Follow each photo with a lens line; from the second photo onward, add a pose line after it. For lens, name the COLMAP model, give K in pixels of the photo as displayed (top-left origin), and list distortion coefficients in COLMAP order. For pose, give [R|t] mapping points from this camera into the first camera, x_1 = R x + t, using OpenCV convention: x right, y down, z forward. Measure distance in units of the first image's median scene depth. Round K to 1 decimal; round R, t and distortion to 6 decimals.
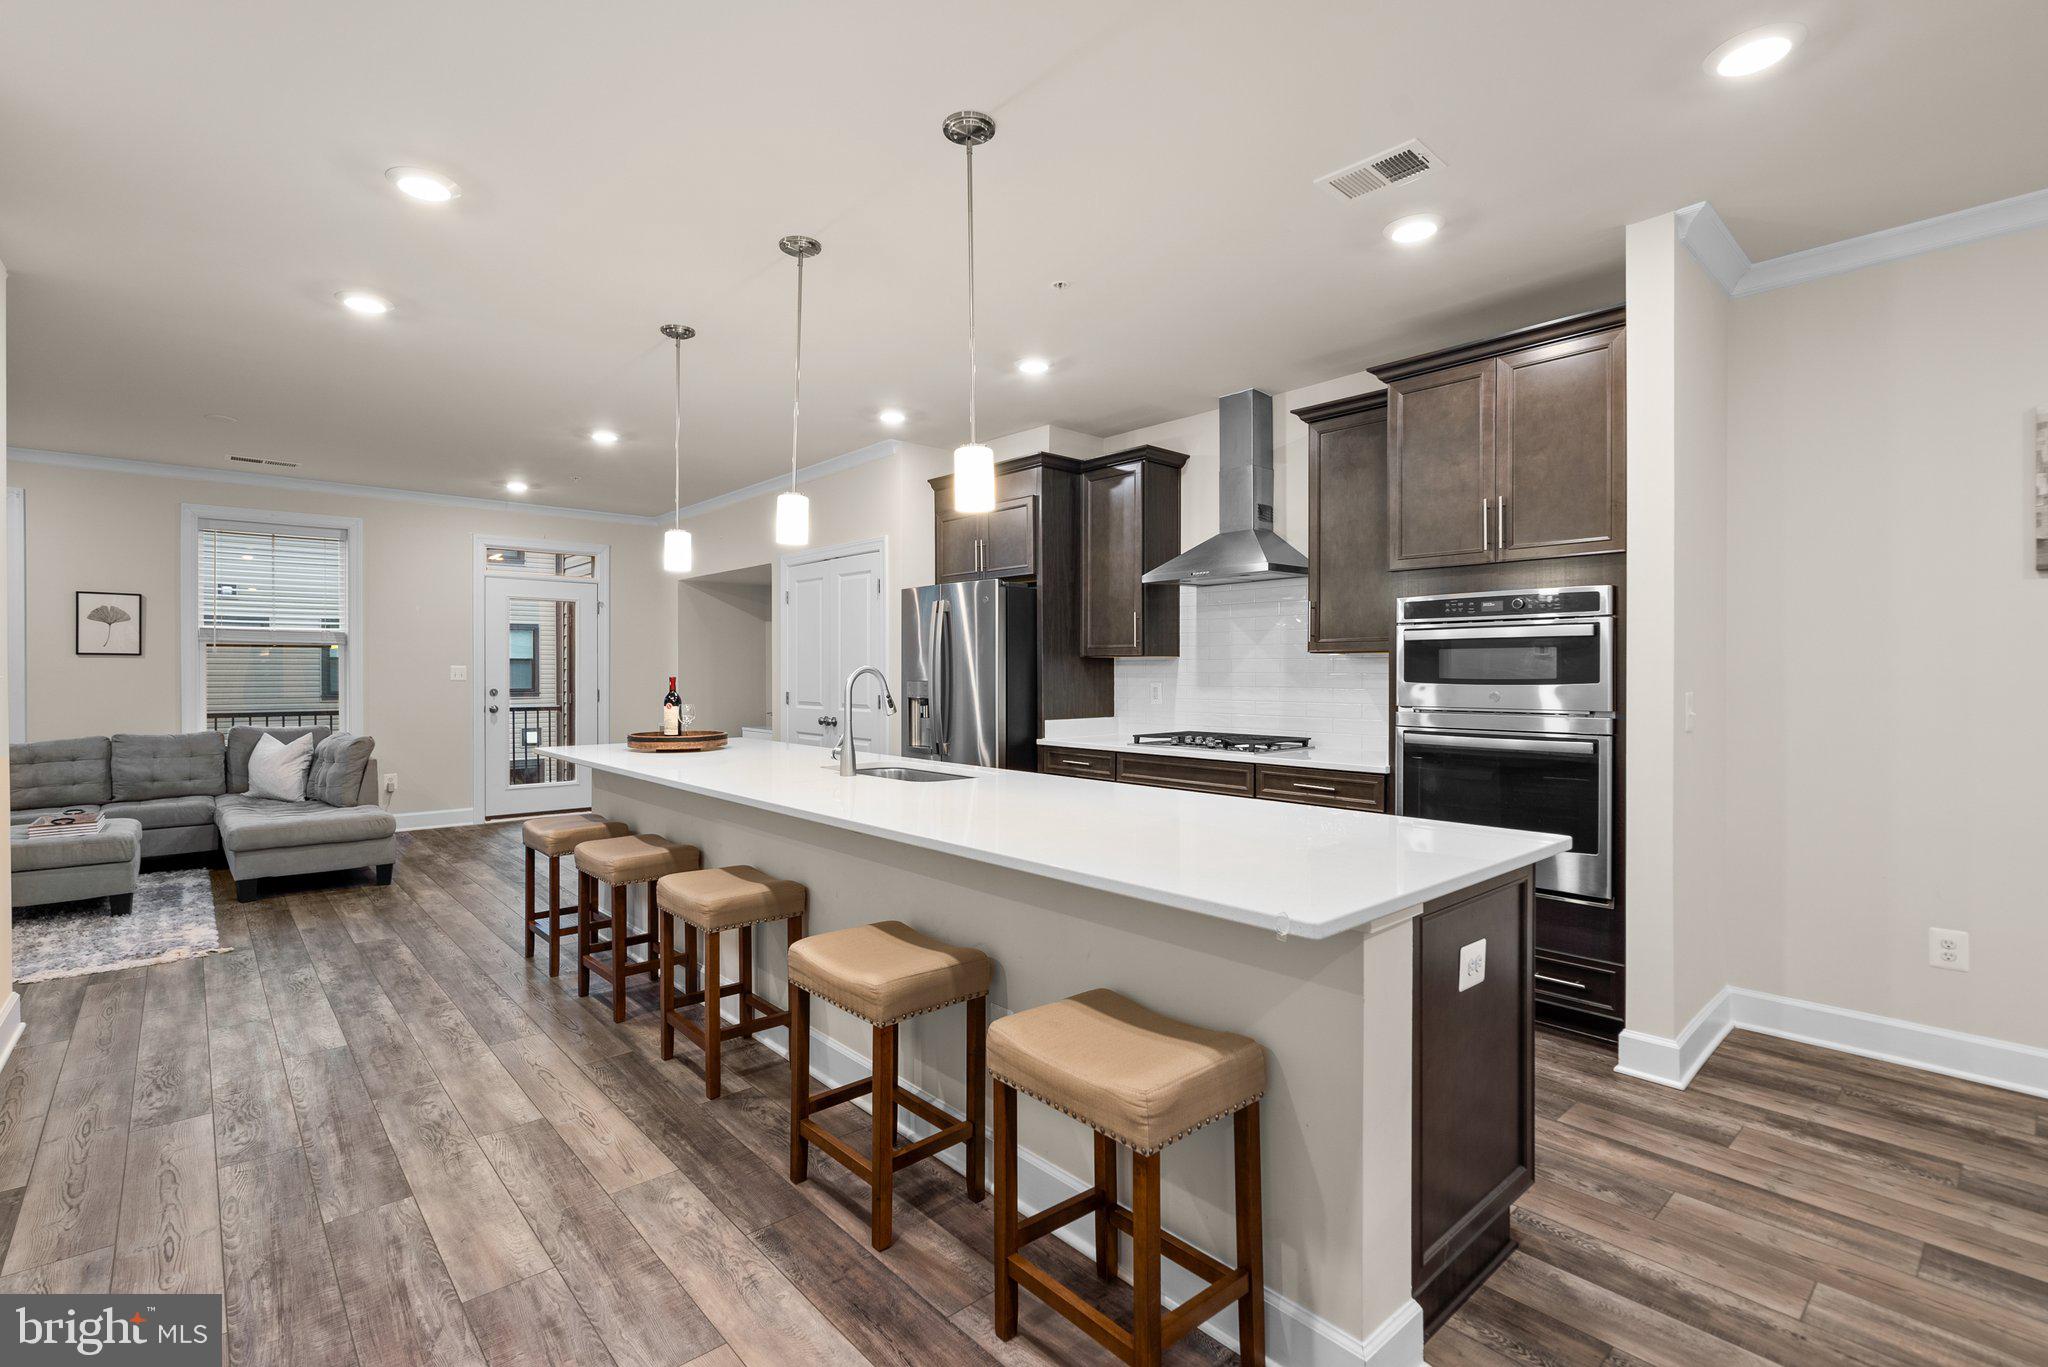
lens RADIAL K [[942.6, 0, 1021.0], [0, 942.6, 670.2], [0, 0, 1]] dist [-0.007592, 0.003088]
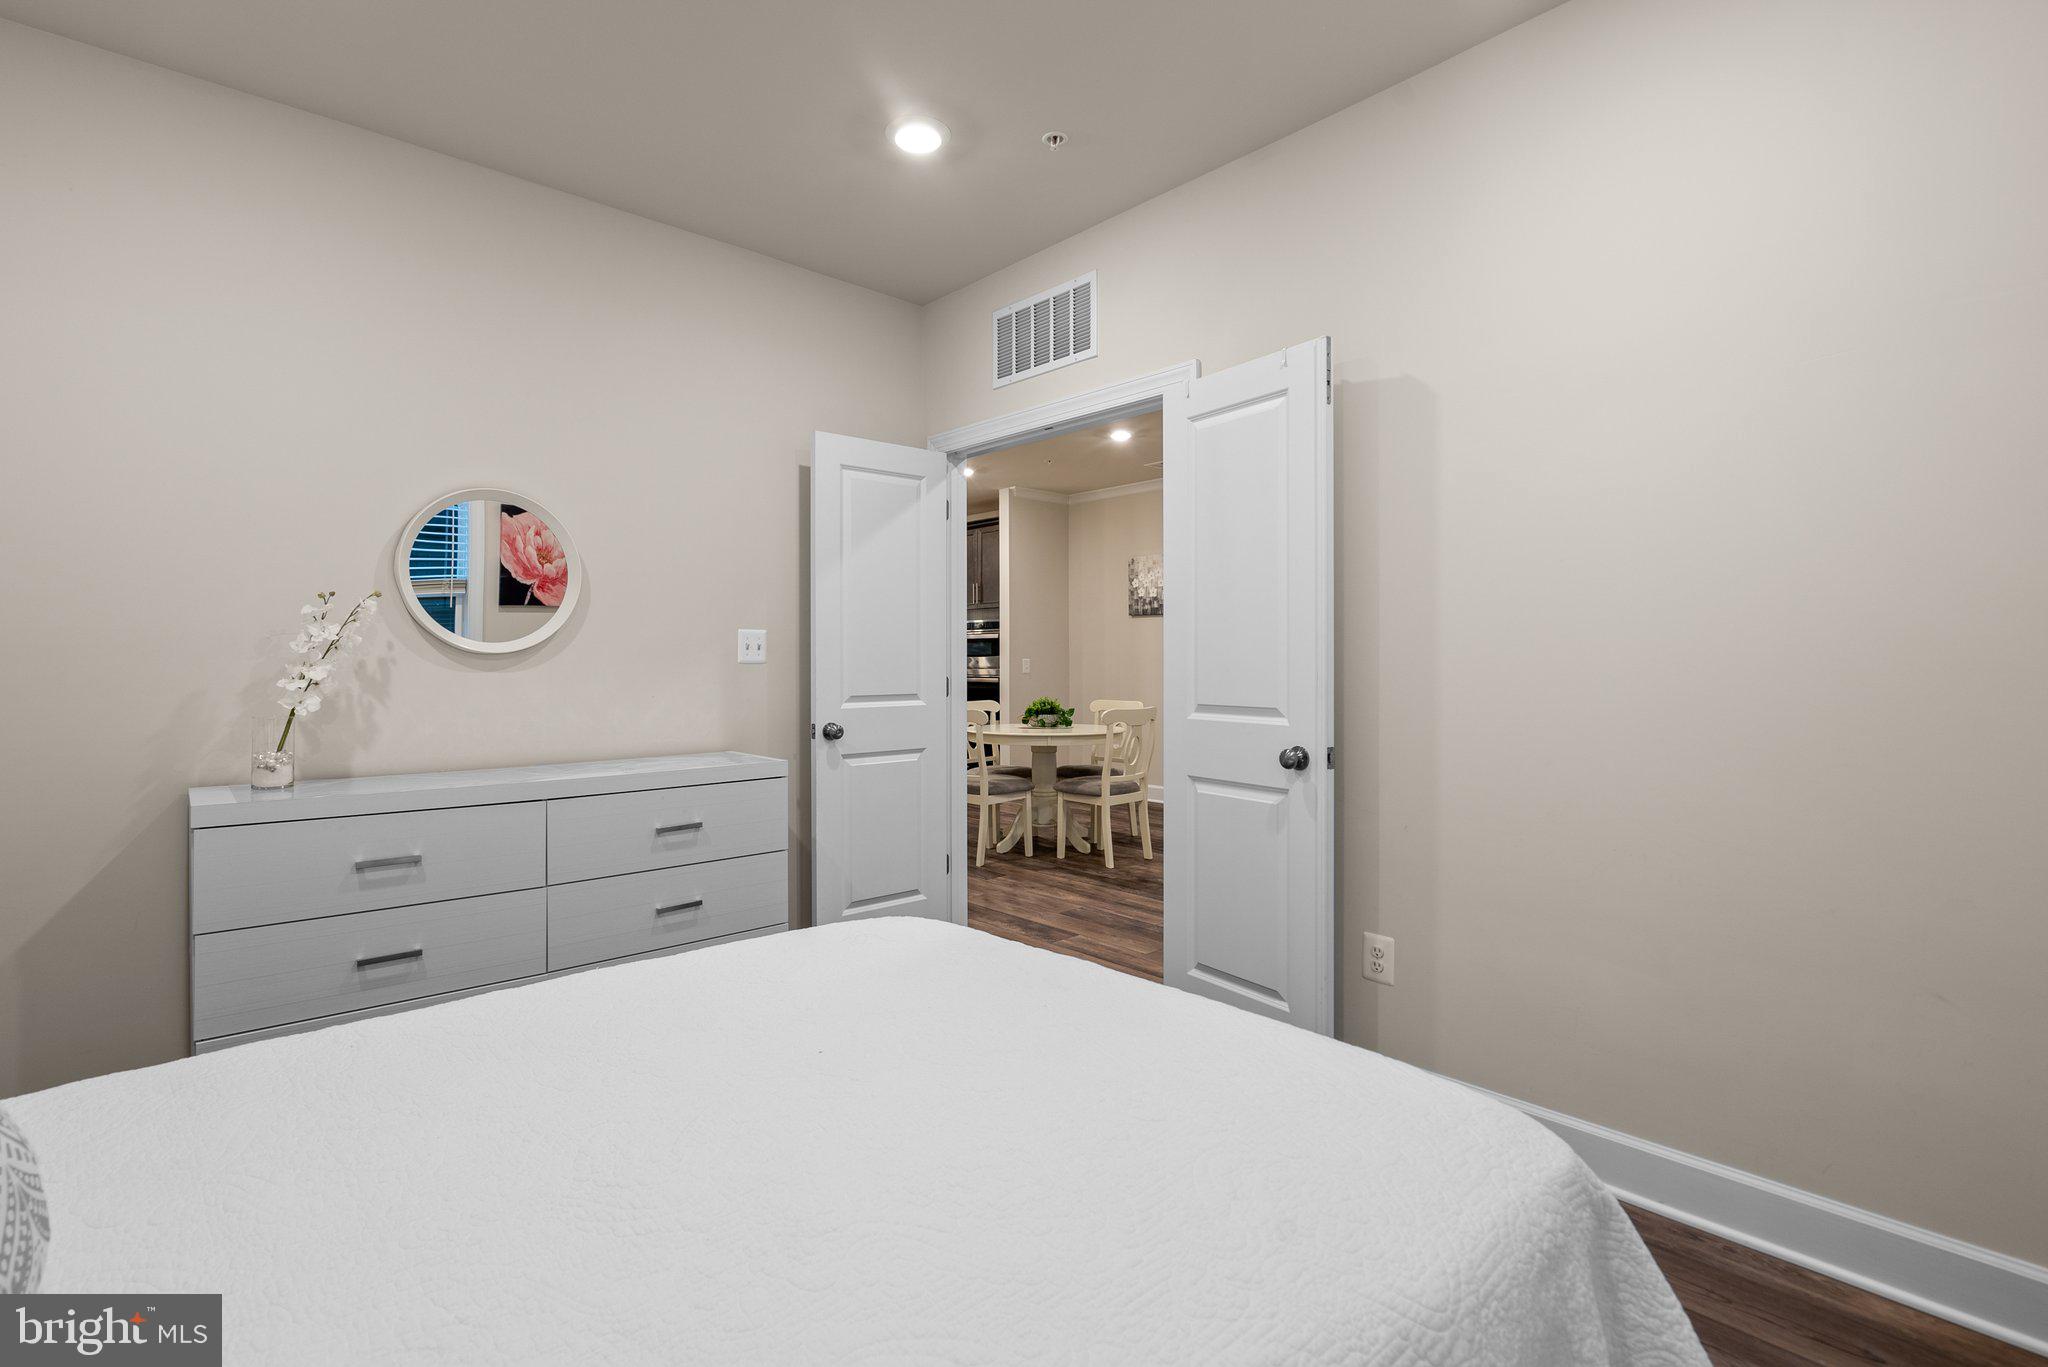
lens RADIAL K [[942.6, 0, 1027.9], [0, 942.6, 664.3], [0, 0, 1]] dist [-0.007592, 0.003088]
pose [[0.999959, -0.006575, 0.006279, 0.473929], [0.006558, 0.999975, 0.002791, 0.020921], [-0.006298, -0.002749, 0.999976, -1.187269]]
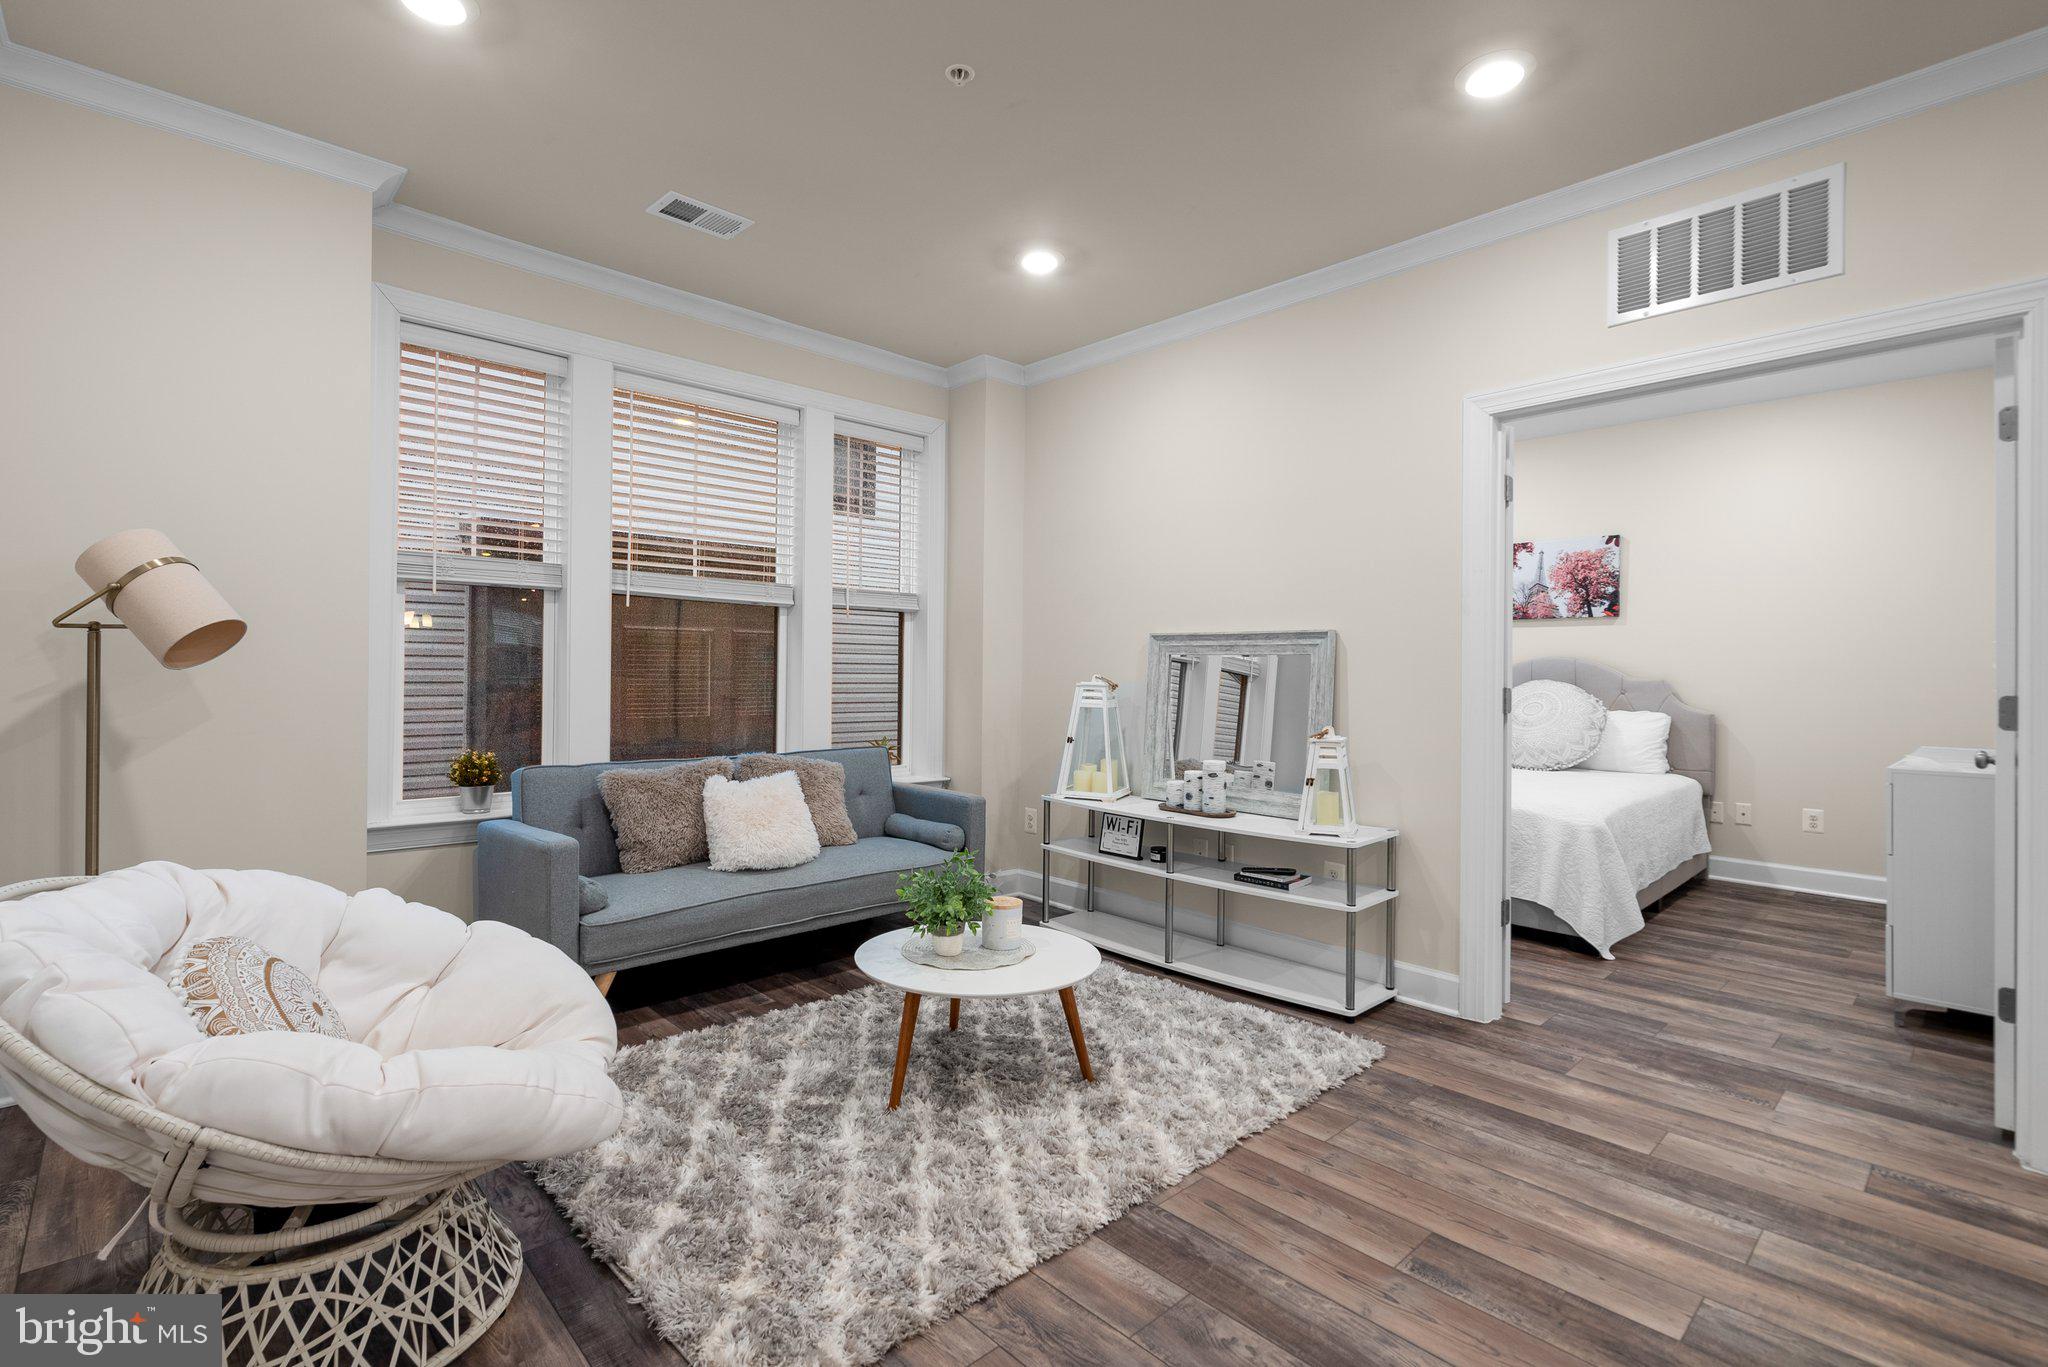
lens RADIAL K [[942.6, 0, 1025.7], [0, 942.6, 670.8], [0, 0, 1]] dist [-0.007592, 0.003088]
pose [[-0.999657, -0.011489, -0.023522, 0.971851], [-0.011484, 0.999934, -0.000342, 0.025797], [0.023524, -0.000072, -0.999723, 0.199051]]
